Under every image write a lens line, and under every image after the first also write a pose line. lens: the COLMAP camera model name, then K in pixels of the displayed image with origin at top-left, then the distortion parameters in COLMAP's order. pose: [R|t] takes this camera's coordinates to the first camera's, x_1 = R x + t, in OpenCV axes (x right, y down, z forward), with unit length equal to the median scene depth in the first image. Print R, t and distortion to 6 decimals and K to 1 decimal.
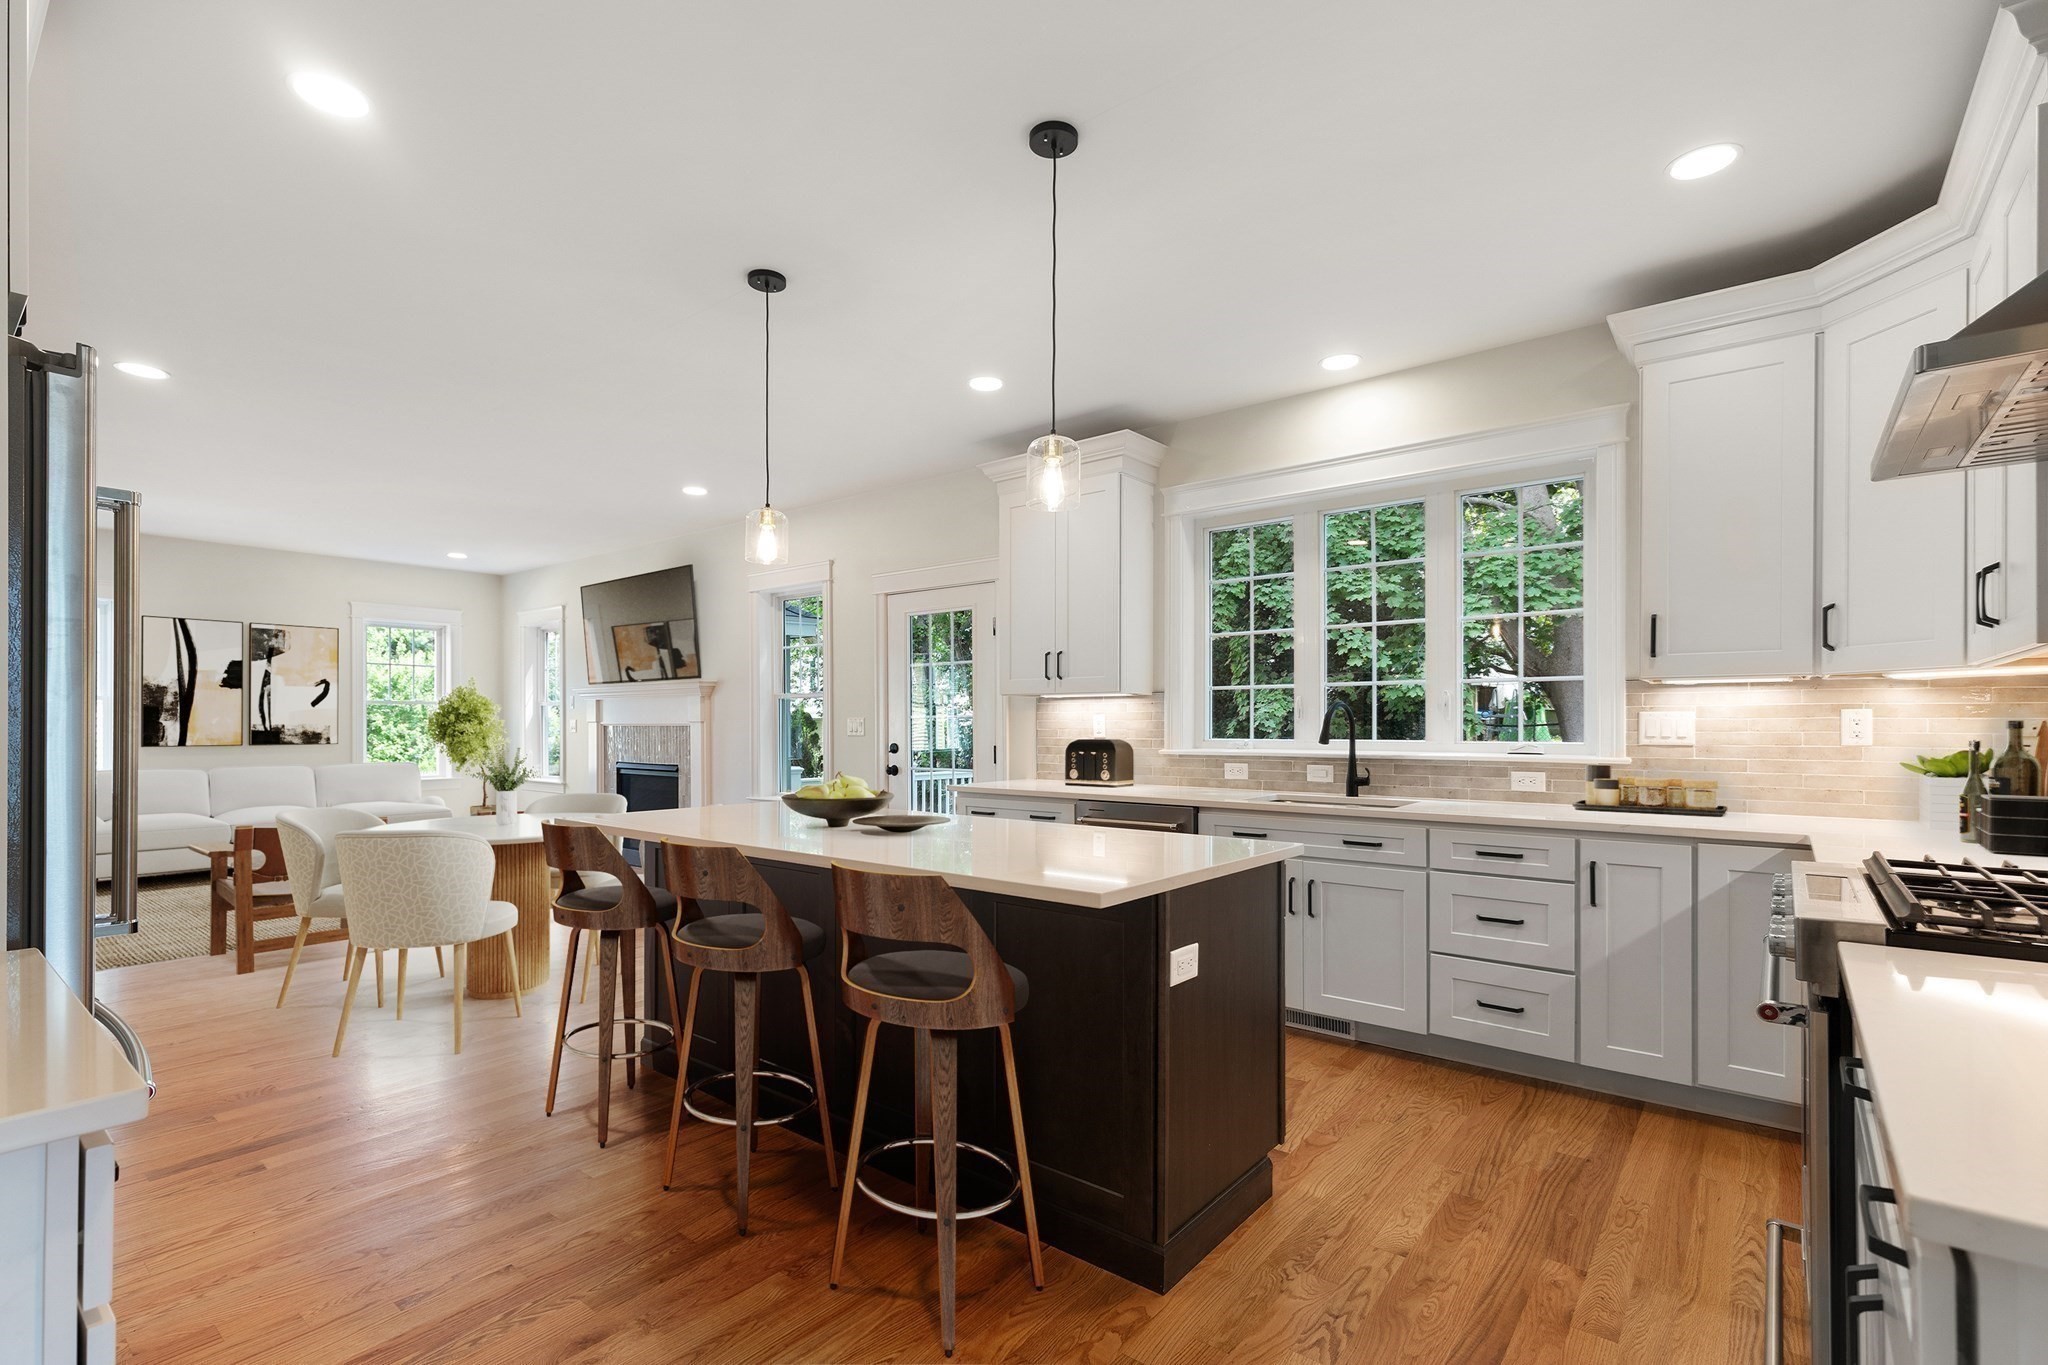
lens RADIAL K [[939.9, 0, 1014.1], [0, 939.9, 717.0], [0, 0, 1]] dist [0.007643, -0.000183]
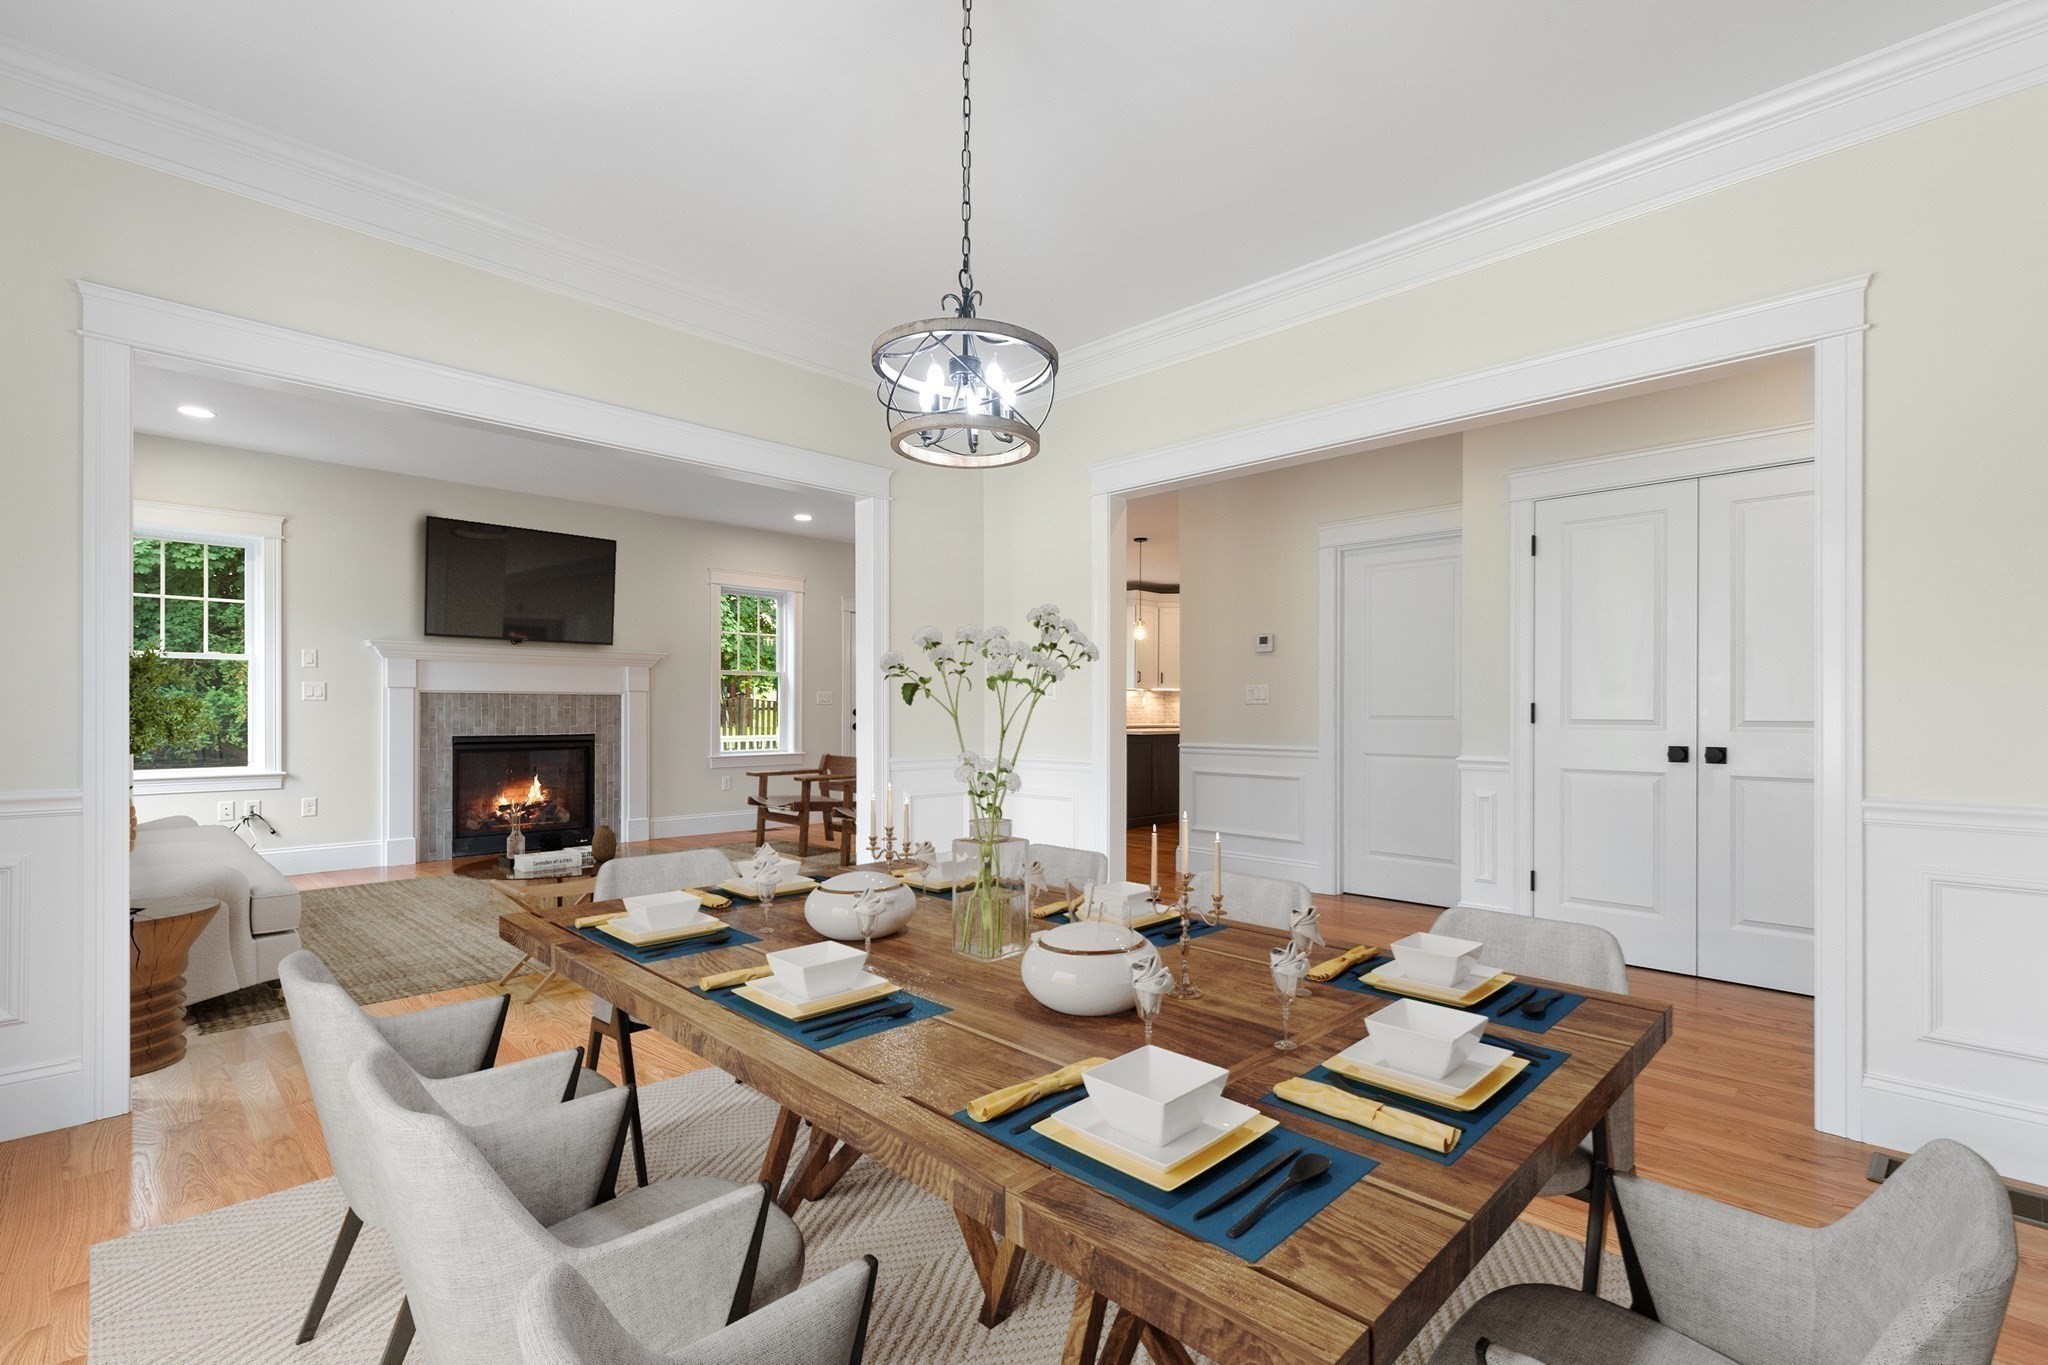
lens RADIAL K [[939.9, 0, 1031.5], [0, 939.9, 710.8], [0, 0, 1]] dist [0.007643, -0.000183]
pose [[0.091897, -0.001624, 0.995767, -3.040664], [-0.011071, 0.999935, 0.002653, 0.042653], [-0.995707, -0.011268, 0.091873, 1.029159]]
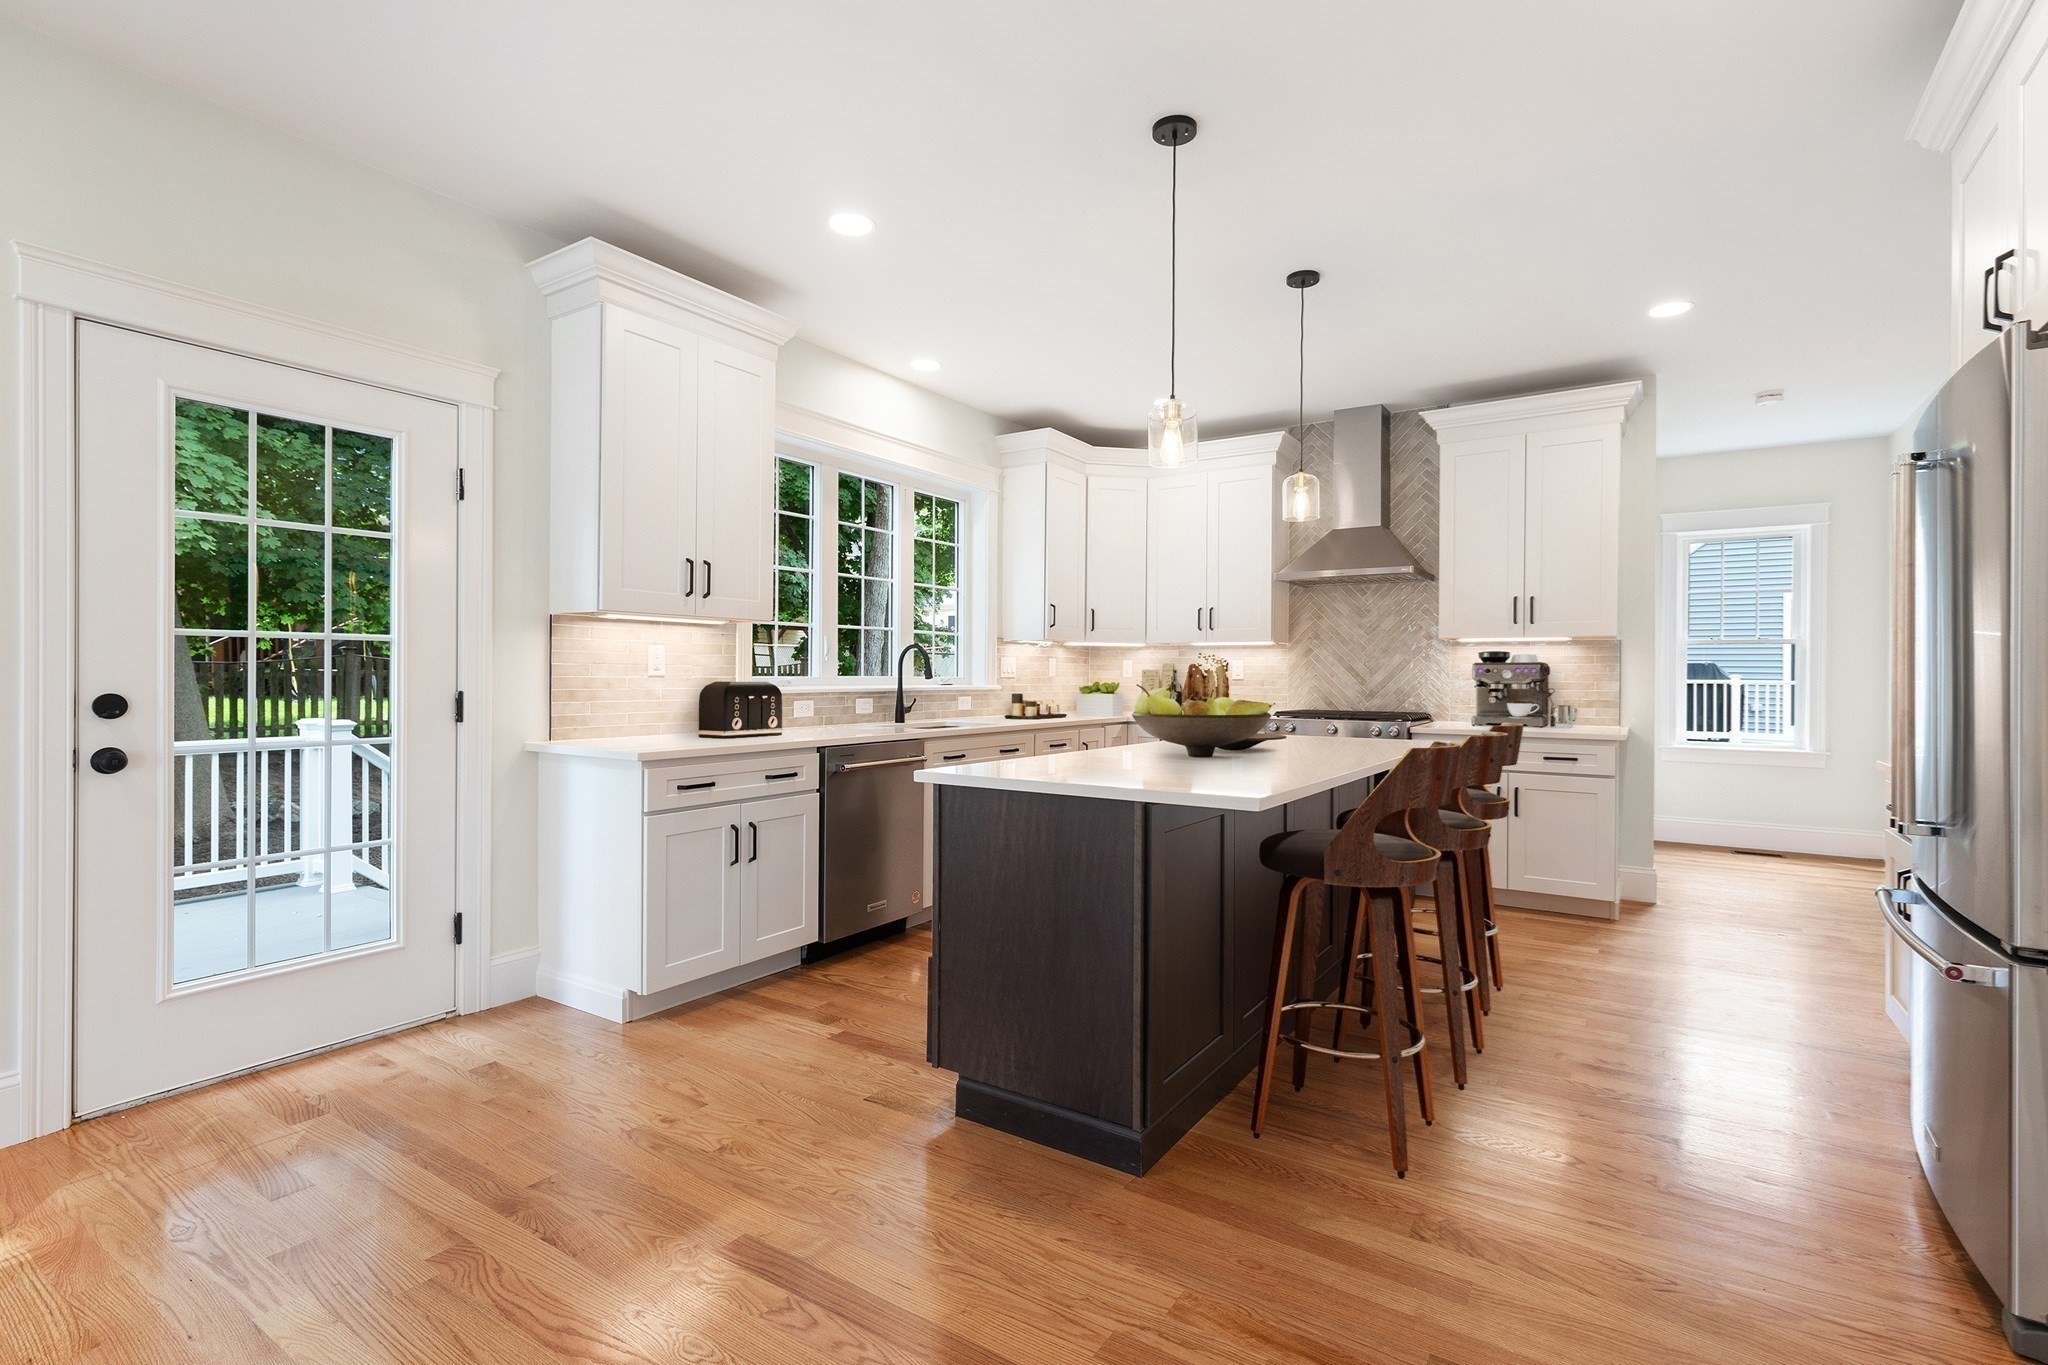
lens RADIAL K [[939.9, 0, 1023.5], [0, 939.9, 678.1], [0, 0, 1]] dist [0.007643, -0.000183]
pose [[-0.097887, -0.005994, 0.995179, -1.051951], [-0.015207, 0.999874, 0.004526, 0.023729], [-0.995081, -0.014691, -0.097966, 1.182750]]
